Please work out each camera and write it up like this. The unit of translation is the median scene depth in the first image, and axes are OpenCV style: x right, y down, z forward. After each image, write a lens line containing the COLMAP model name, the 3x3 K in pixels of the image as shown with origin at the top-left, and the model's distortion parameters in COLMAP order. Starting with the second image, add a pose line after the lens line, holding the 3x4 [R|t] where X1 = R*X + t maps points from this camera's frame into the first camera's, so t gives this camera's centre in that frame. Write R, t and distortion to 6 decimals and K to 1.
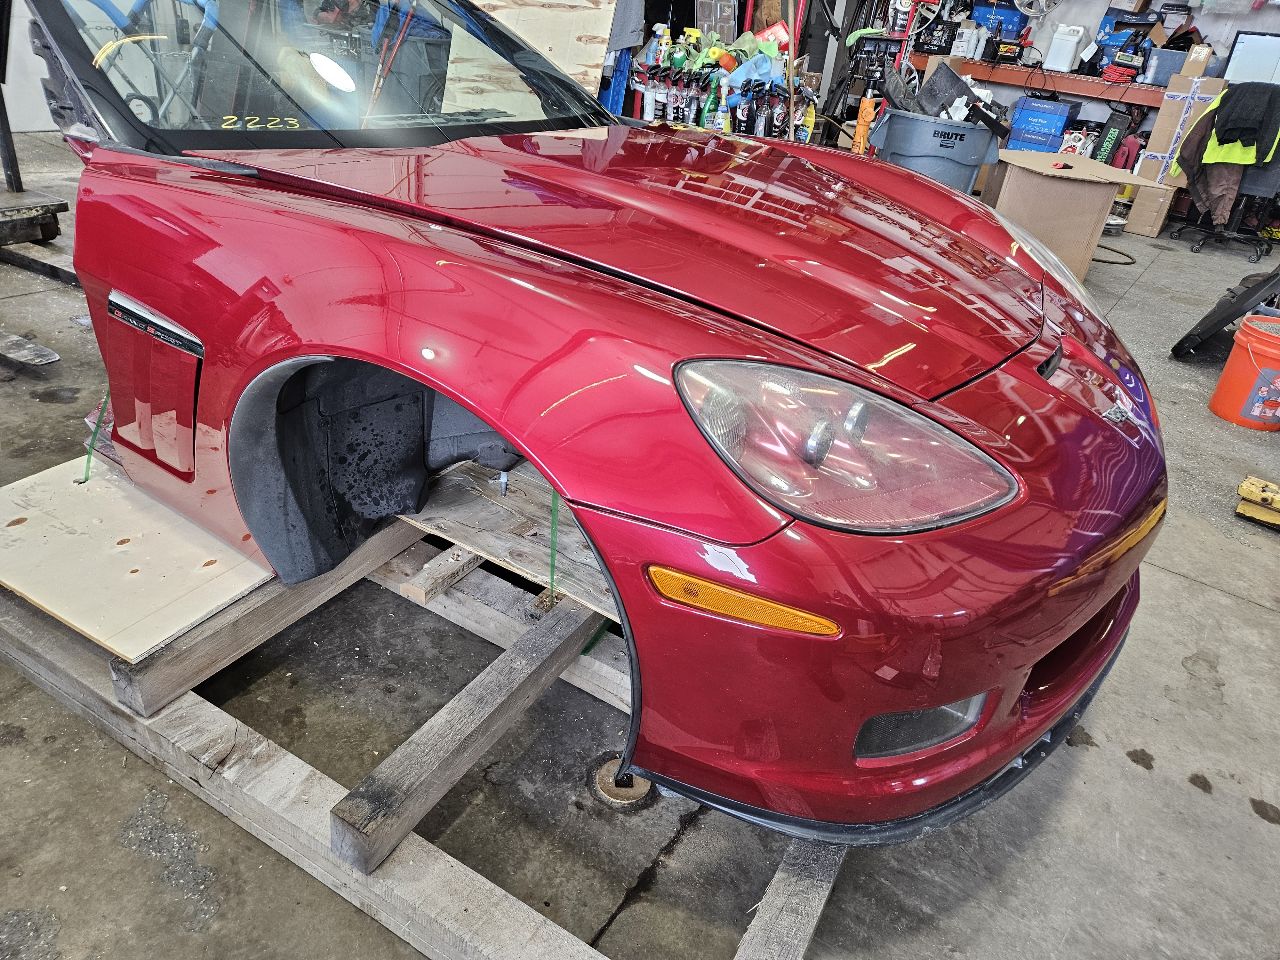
lens RADIAL K [[852.0, 0, 650.4], [0, 852.0, 467.5], [0, 0, 1]] dist [0.069816, -0.058606]
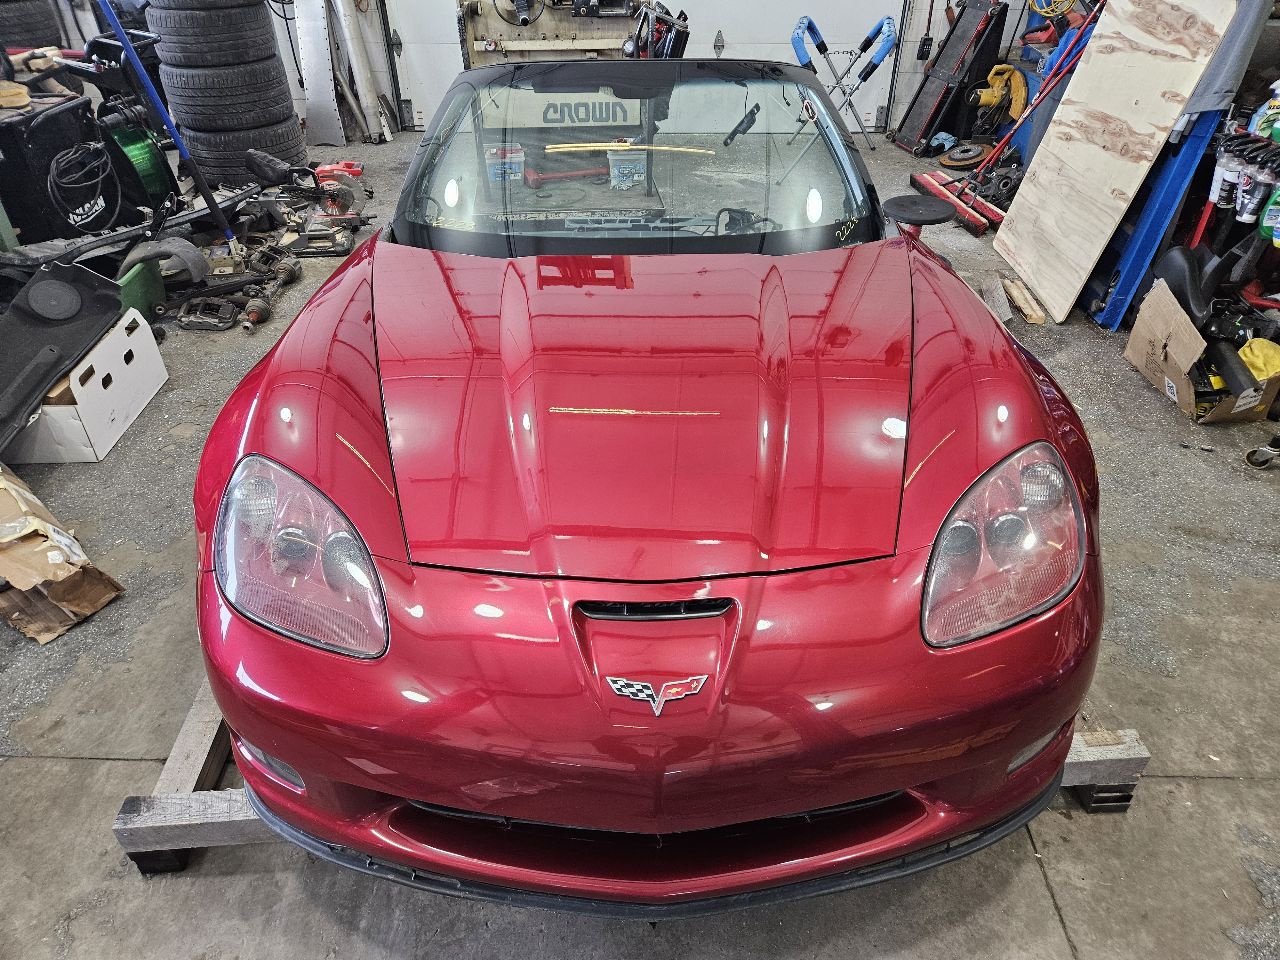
lens RADIAL K [[852.0, 0, 640.8], [0, 852.0, 472.1], [0, 0, 1]] dist [0.069816, -0.058606]
pose [[0.542009, 0.386489, -0.746226, 1.056335], [-0.346365, 0.911780, 0.220657, -0.447544], [0.765675, 0.138868, 0.628058, 0.353358]]
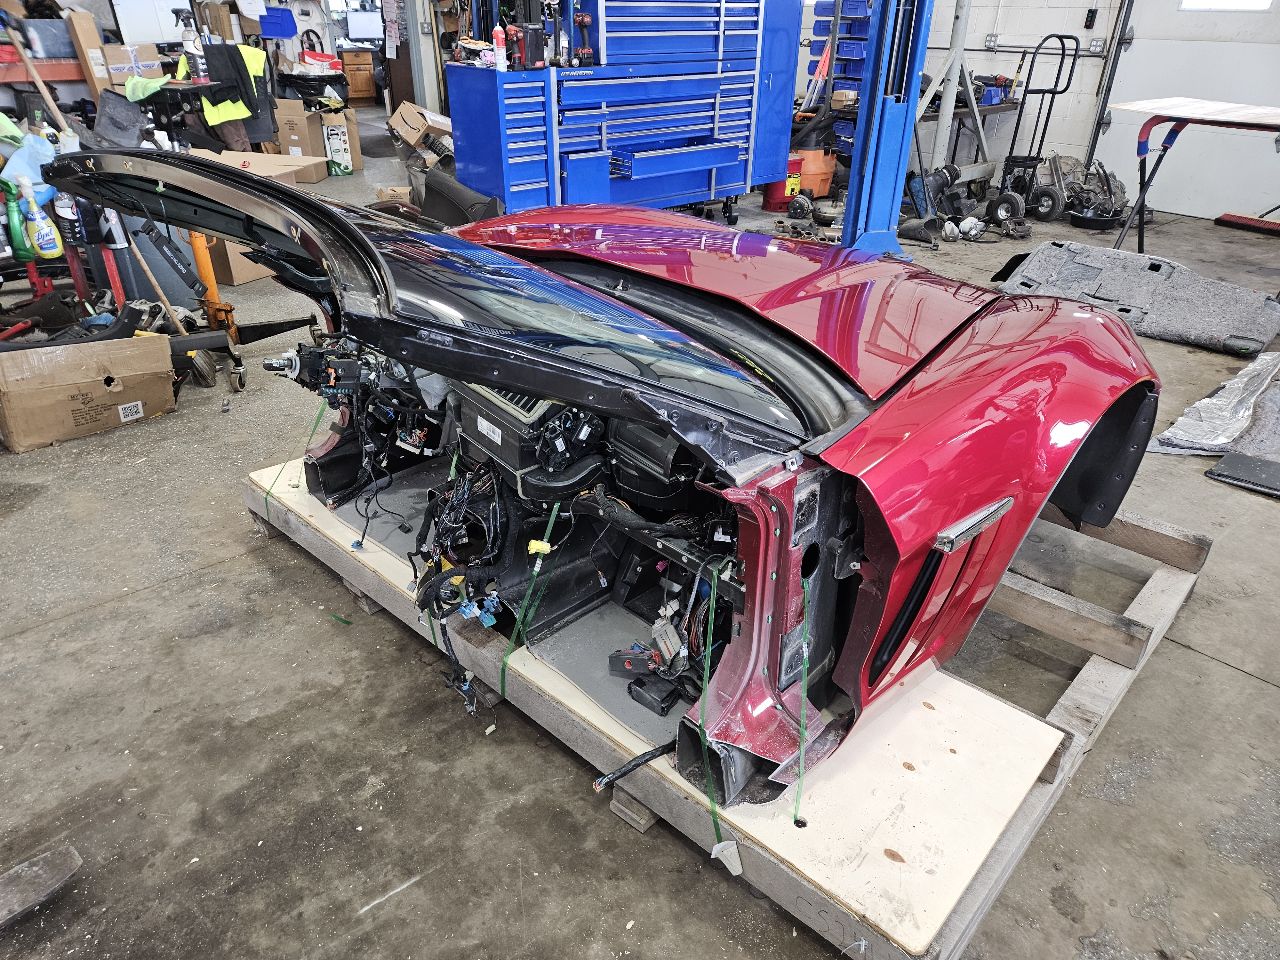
lens RADIAL K [[852.0, 0, 629.2], [0, 852.0, 498.7], [0, 0, 1]] dist [0.069816, -0.058606]
pose [[0.239708, -0.578267, 0.779838, -1.301968], [0.482675, 0.767933, 0.421074, -0.749017], [-0.842356, 0.275474, 0.463195, 0.726009]]
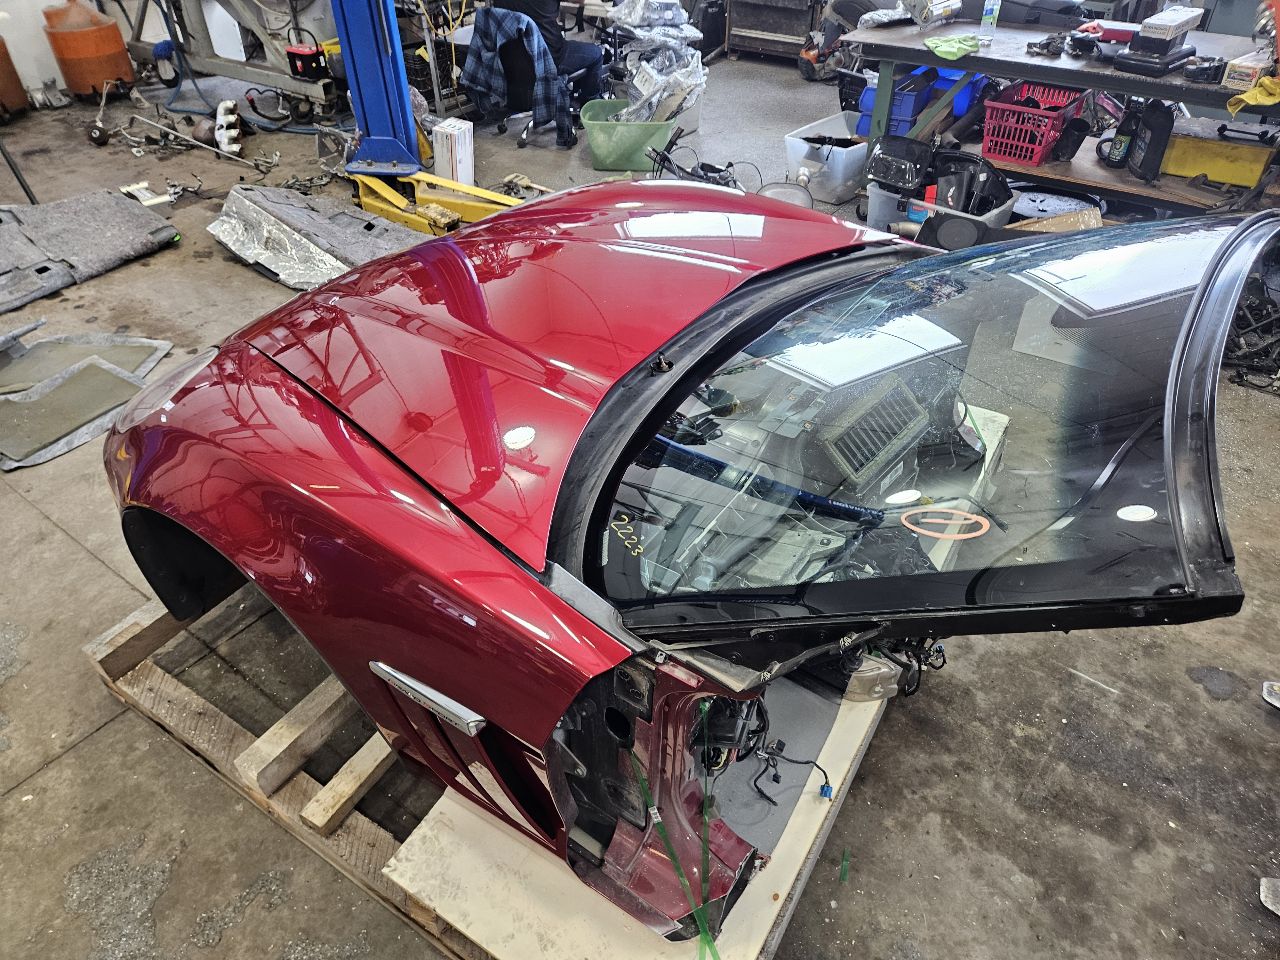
lens RADIAL K [[852.0, 0, 638.2], [0, 852.0, 484.6], [0, 0, 1]] dist [0.069816, -0.058606]
pose [[-0.993529, -0.106219, -0.040211, -0.040119], [-0.076231, 0.361210, 0.929363, -1.459238], [-0.084192, 0.926415, -0.366969, 1.826094]]
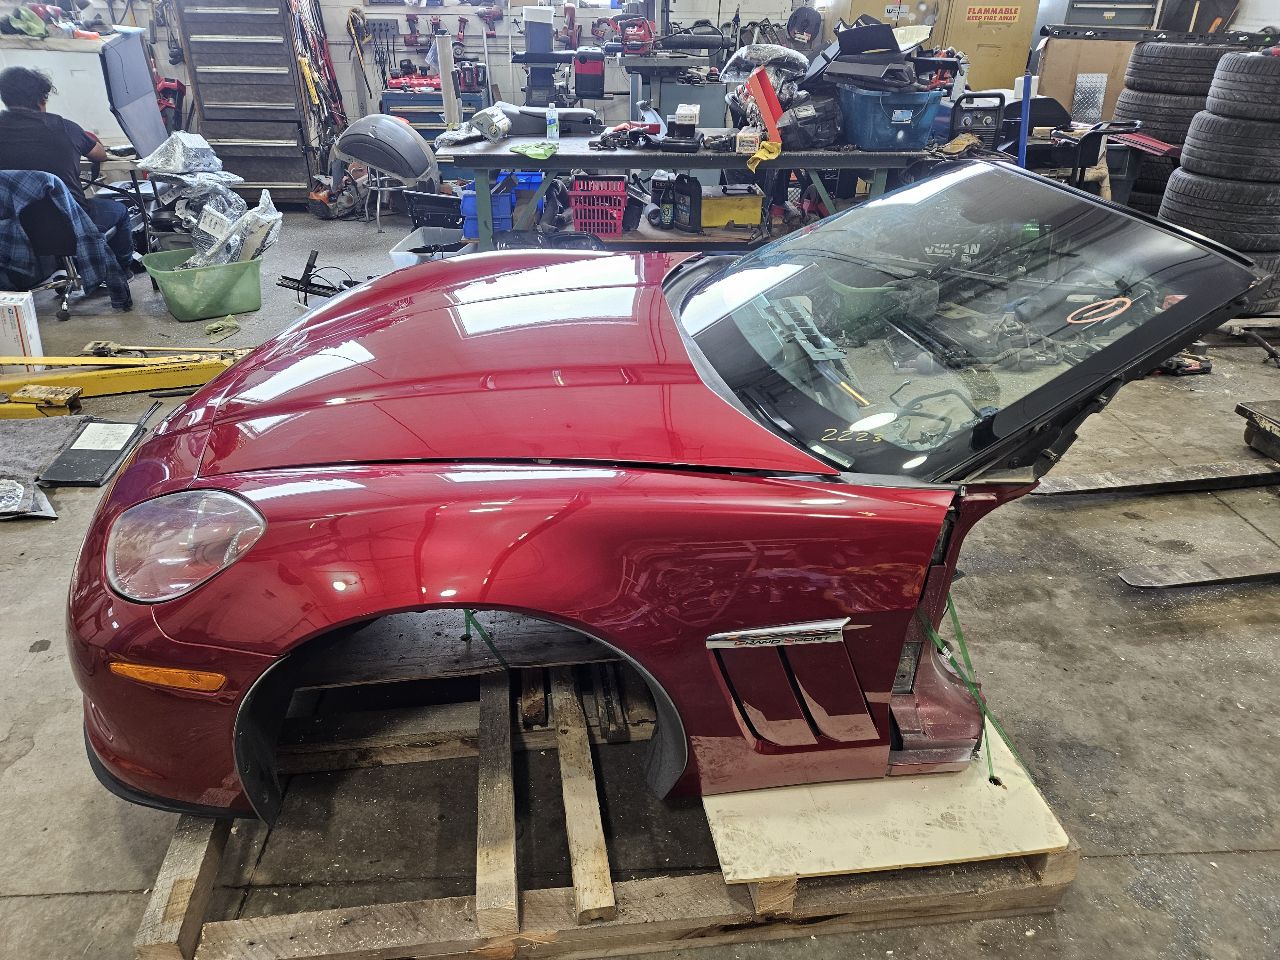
lens RADIAL K [[862.8, 0, 632.3], [0, 862.8, 486.8], [0, 0, 1]] dist [0.061641, -0.050088]
pose [[-0.784576, 0.191723, -0.589646, 0.758760], [-0.387420, 0.590904, 0.707628, -1.234508], [0.484093, 0.783629, -0.389332, 1.884092]]
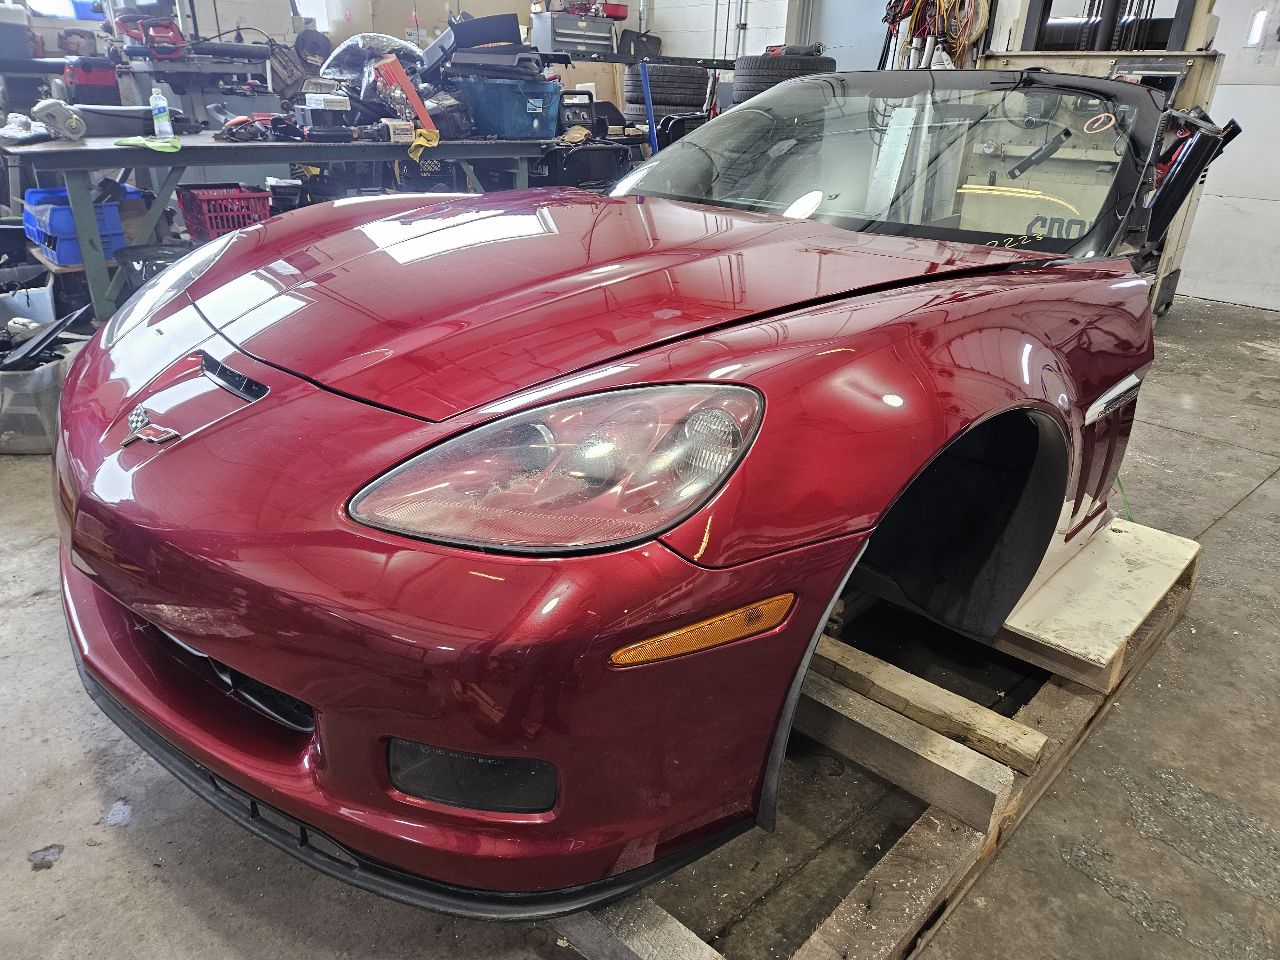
lens RADIAL K [[852.0, 0, 632.2], [0, 852.0, 485.3], [0, 0, 1]] dist [0.069816, -0.058606]
pose [[-0.236222, 0.289735, -0.927498, 1.162817], [-0.516052, 0.771370, 0.372395, -0.555374], [0.823341, 0.566605, -0.032696, 1.368687]]
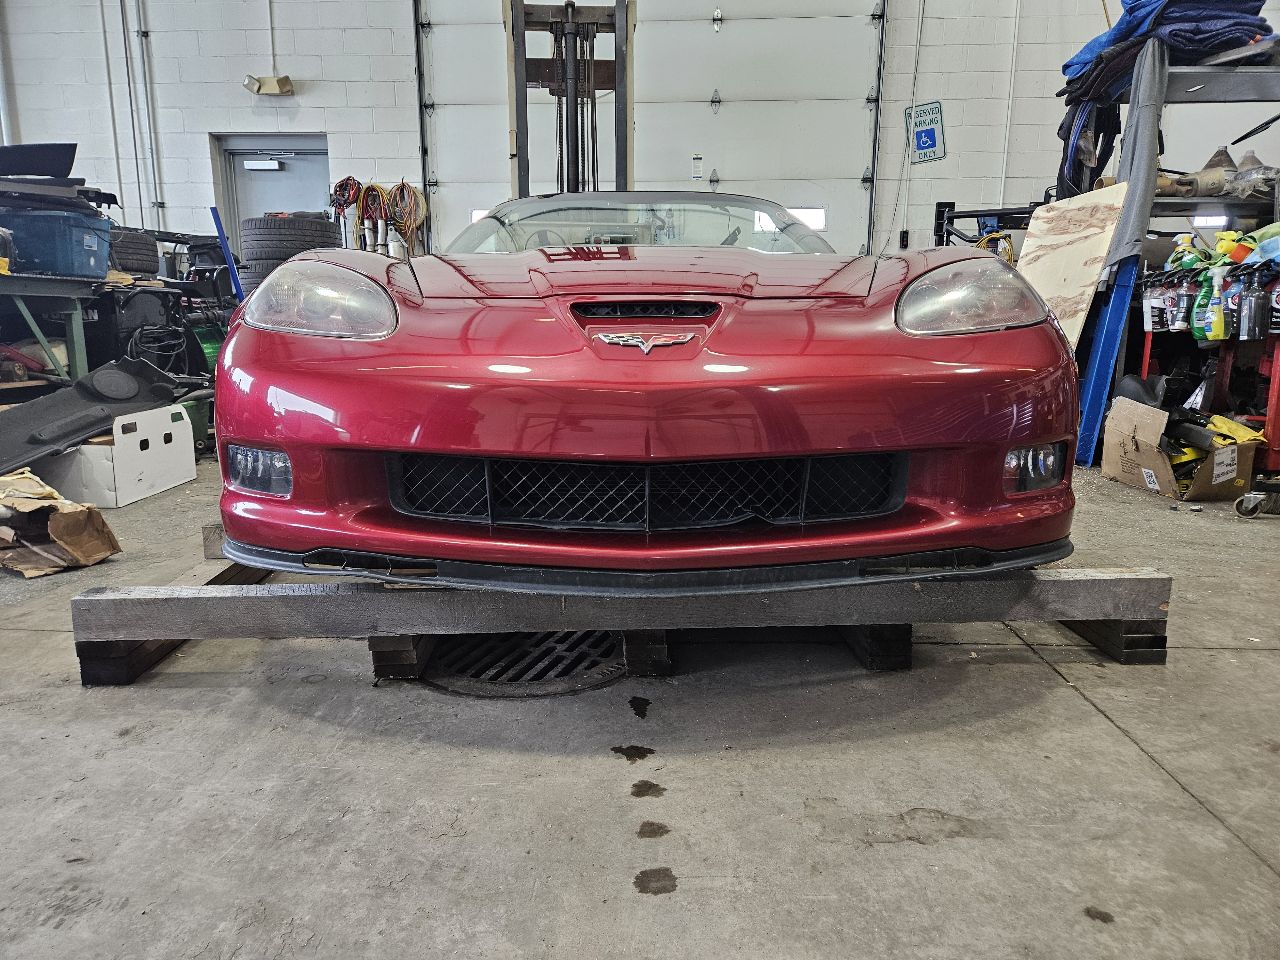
lens RADIAL K [[852.0, 0, 629.5], [0, 852.0, 479.8], [0, 0, 1]] dist [0.069816, -0.058606]
pose [[0.524202, 0.038374, -0.850729, 1.272557], [-0.358662, 0.916011, -0.179682, 0.240993], [0.772382, 0.399313, 0.493938, 0.536220]]
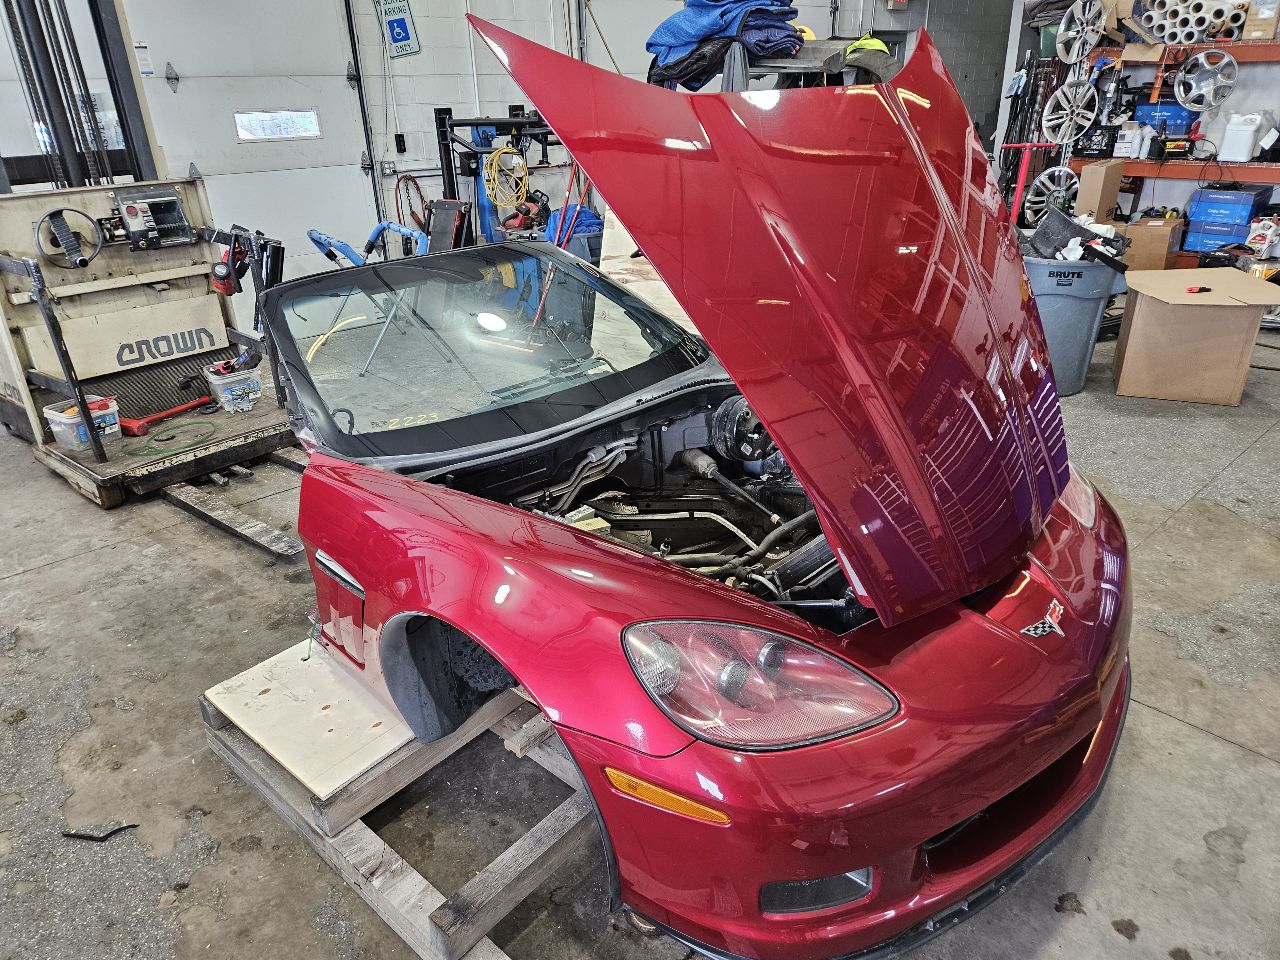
lens RADIAL K [[852.0, 0, 626.7], [0, 852.0, 481.4], [0, 0, 1]] dist [0.069816, -0.058606]
pose [[0.964694, -0.041634, -0.260061, 0.279322], [0.018339, 0.995648, -0.091369, -0.152741], [0.262733, 0.083374, 0.961260, -0.300861]]
